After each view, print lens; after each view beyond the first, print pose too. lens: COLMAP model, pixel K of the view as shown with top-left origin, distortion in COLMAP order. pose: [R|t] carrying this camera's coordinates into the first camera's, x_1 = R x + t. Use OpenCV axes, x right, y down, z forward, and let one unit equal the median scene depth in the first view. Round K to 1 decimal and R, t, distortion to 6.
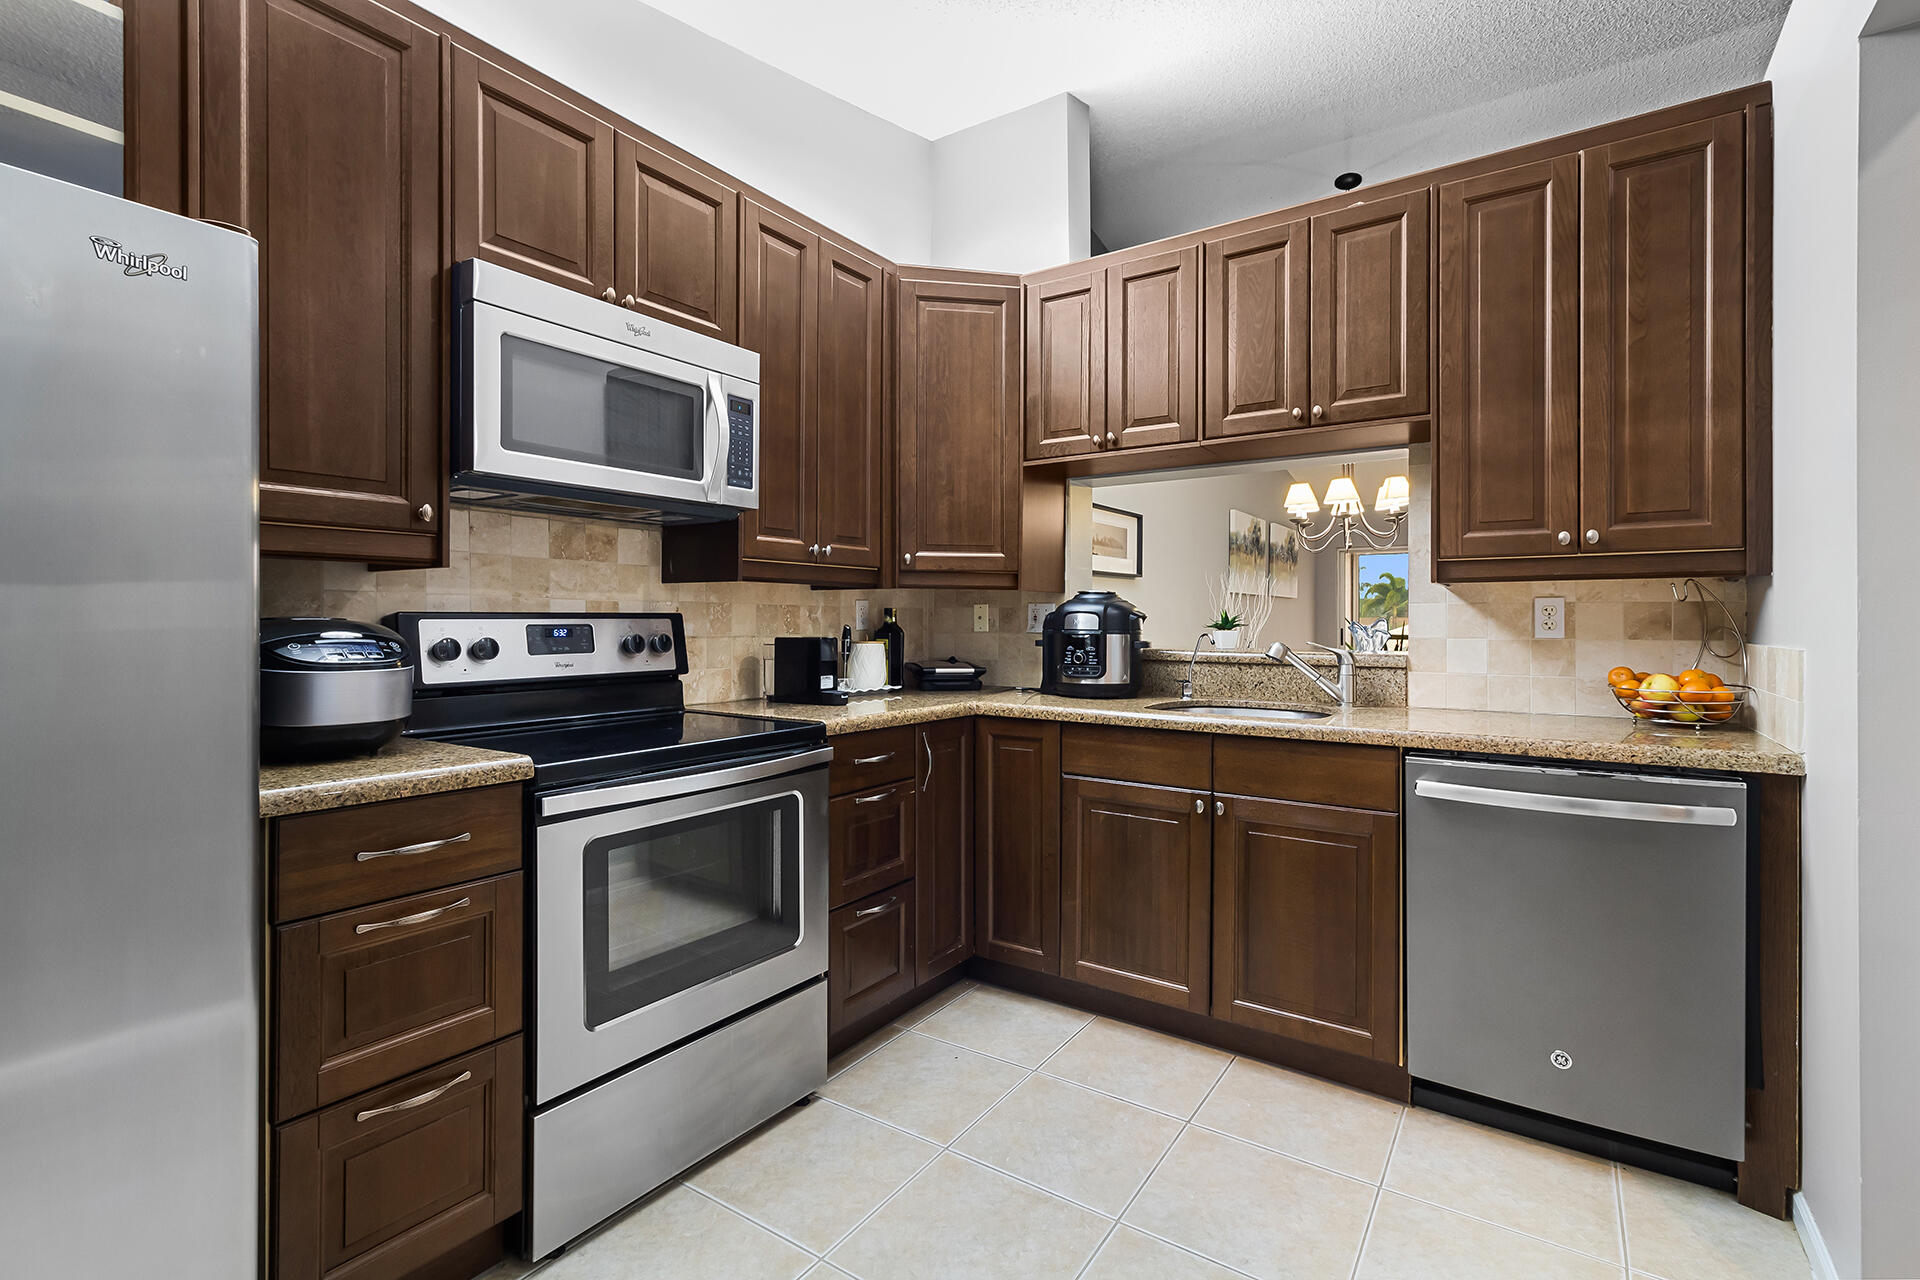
lens RADIAL K [[881.7, 0, 955.5], [0, 881.7, 621.2], [0, 0, 1]] dist [0.005277, -0.001438]
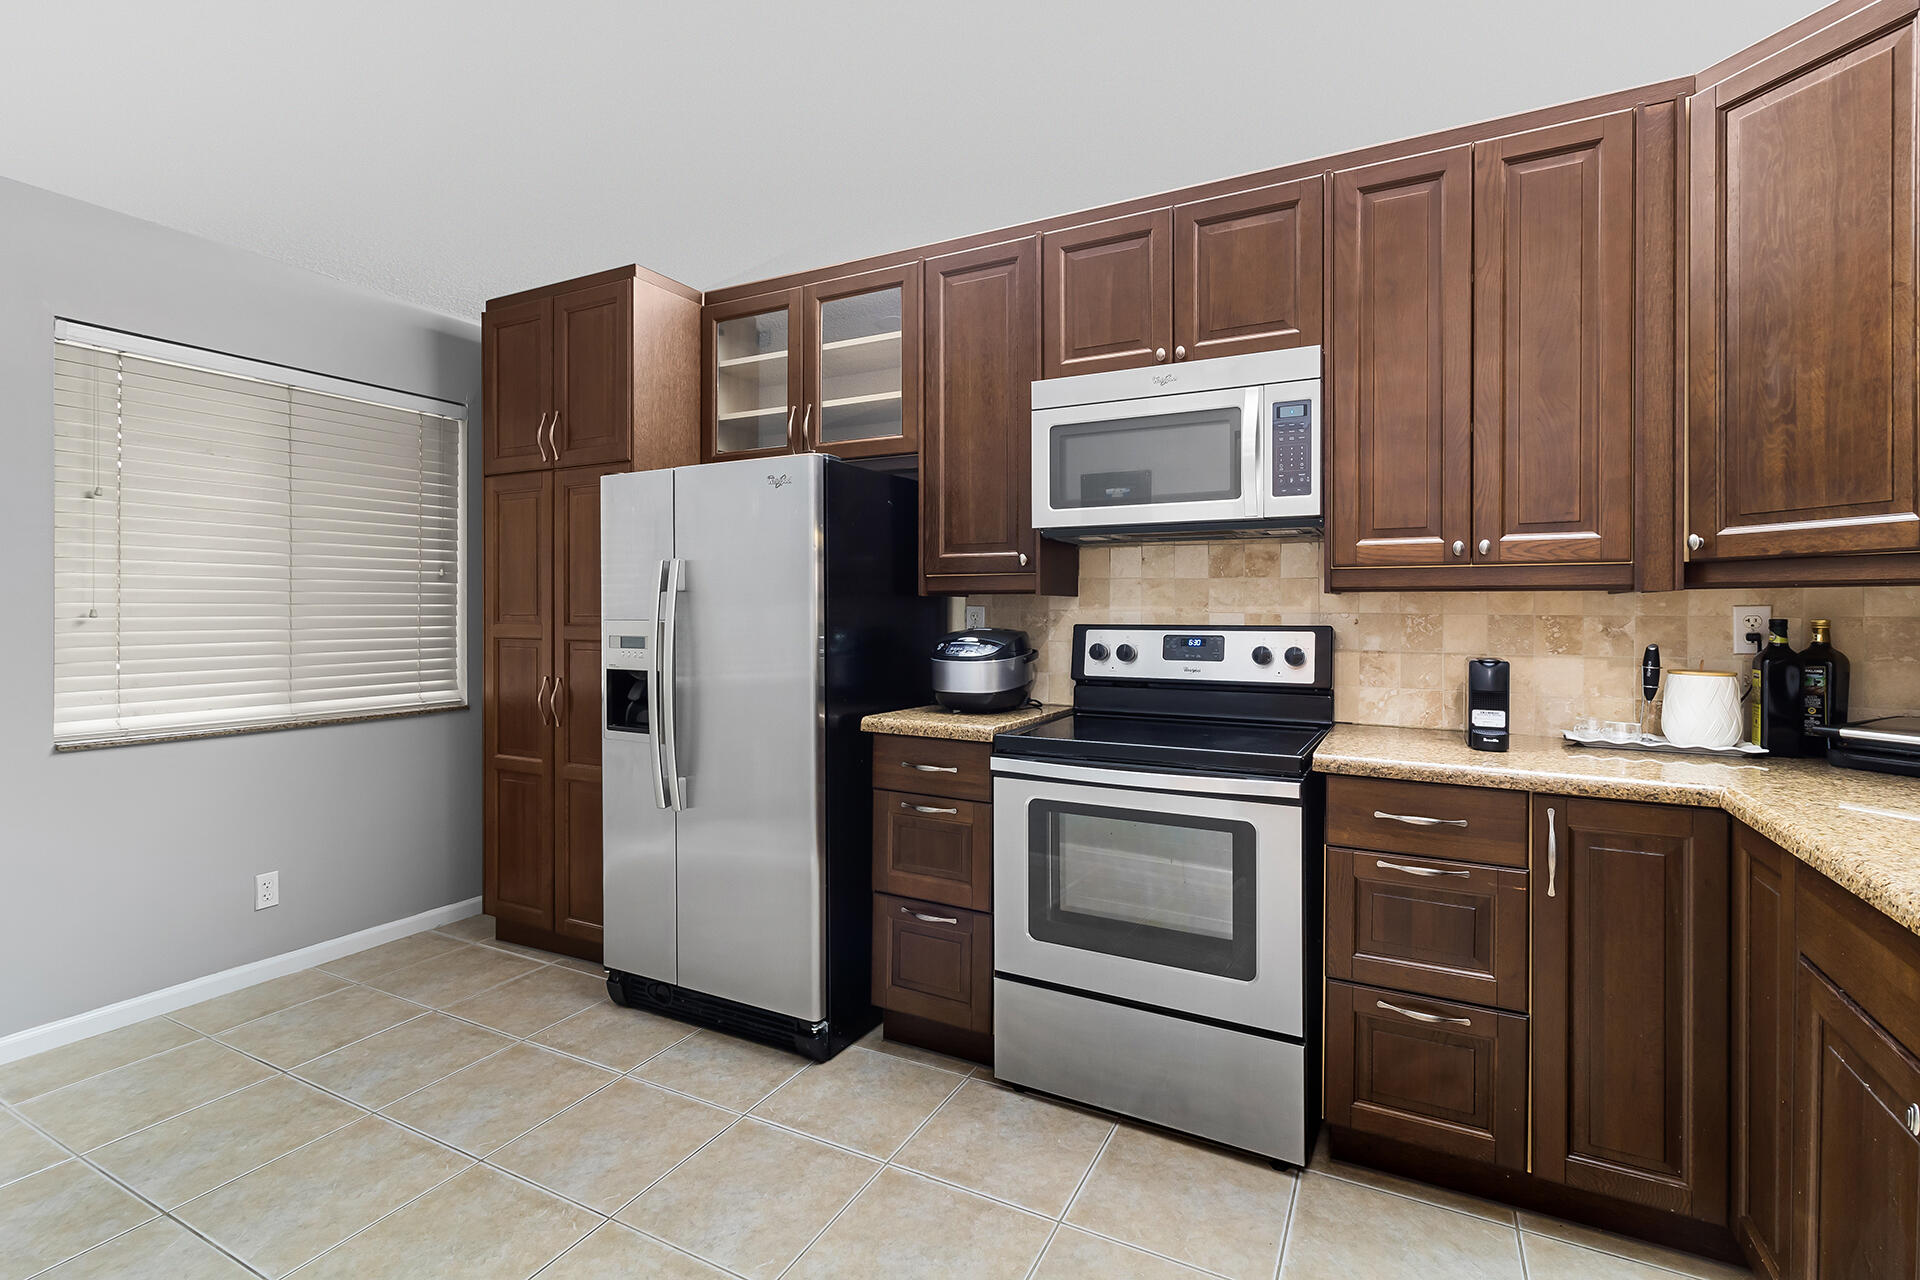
lens RADIAL K [[881.7, 0, 943.2], [0, 881.7, 613.0], [0, 0, 1]] dist [0.005277, -0.001438]
pose [[0.111959, 0.001770, -0.993711, 0.657209], [-0.003751, 0.999992, 0.001359, -0.025386], [0.993706, 0.003576, 0.111965, 0.521521]]
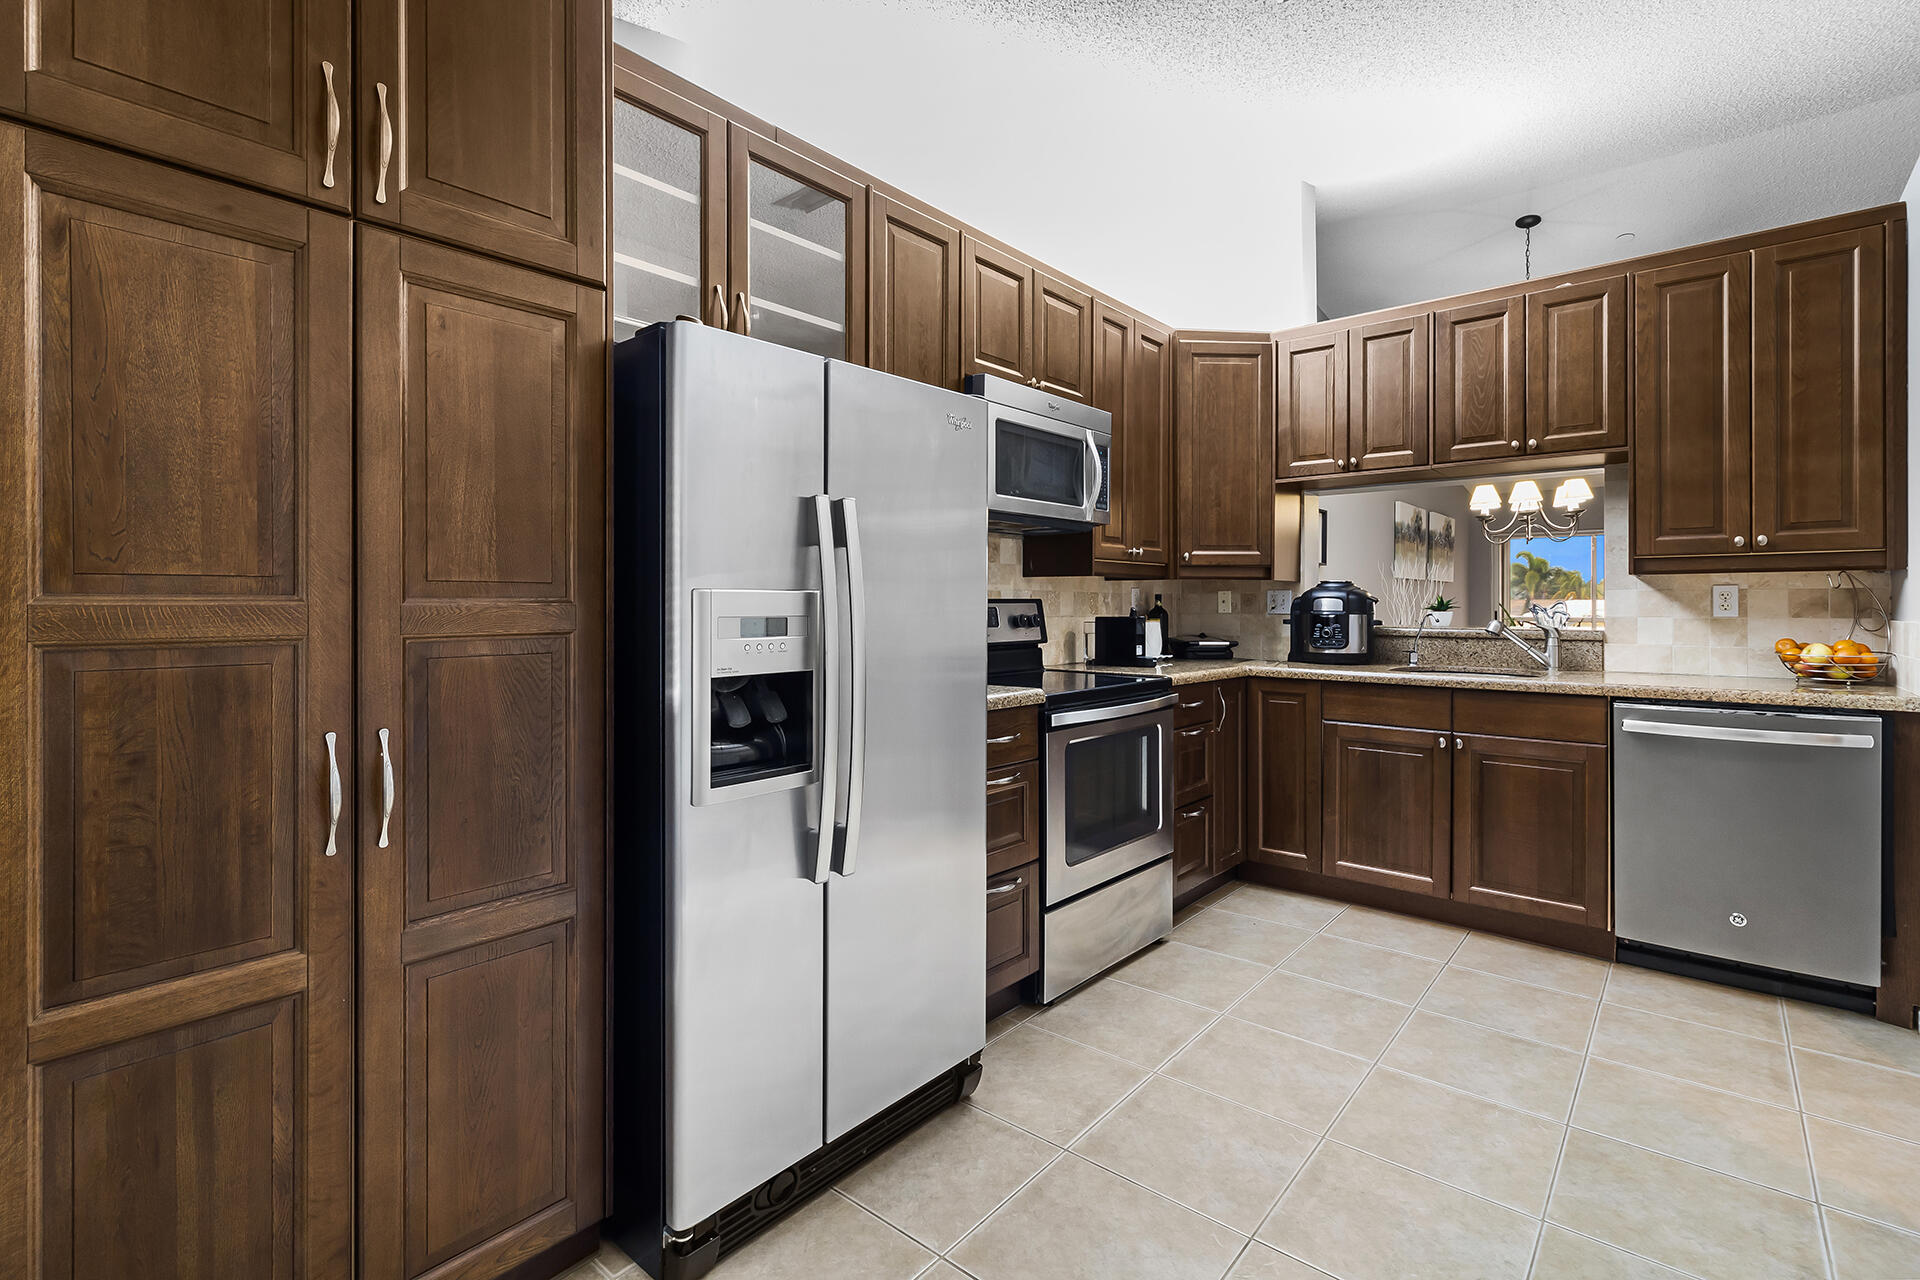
lens RADIAL K [[881.7, 0, 968.6], [0, 881.7, 605.7], [0, 0, 1]] dist [0.005277, -0.001438]
pose [[0.994667, -0.001826, -0.103121, -0.310493], [0.001896, 0.999998, 0.000573, 0.000188], [0.103120, -0.000765, 0.994669, -0.421063]]
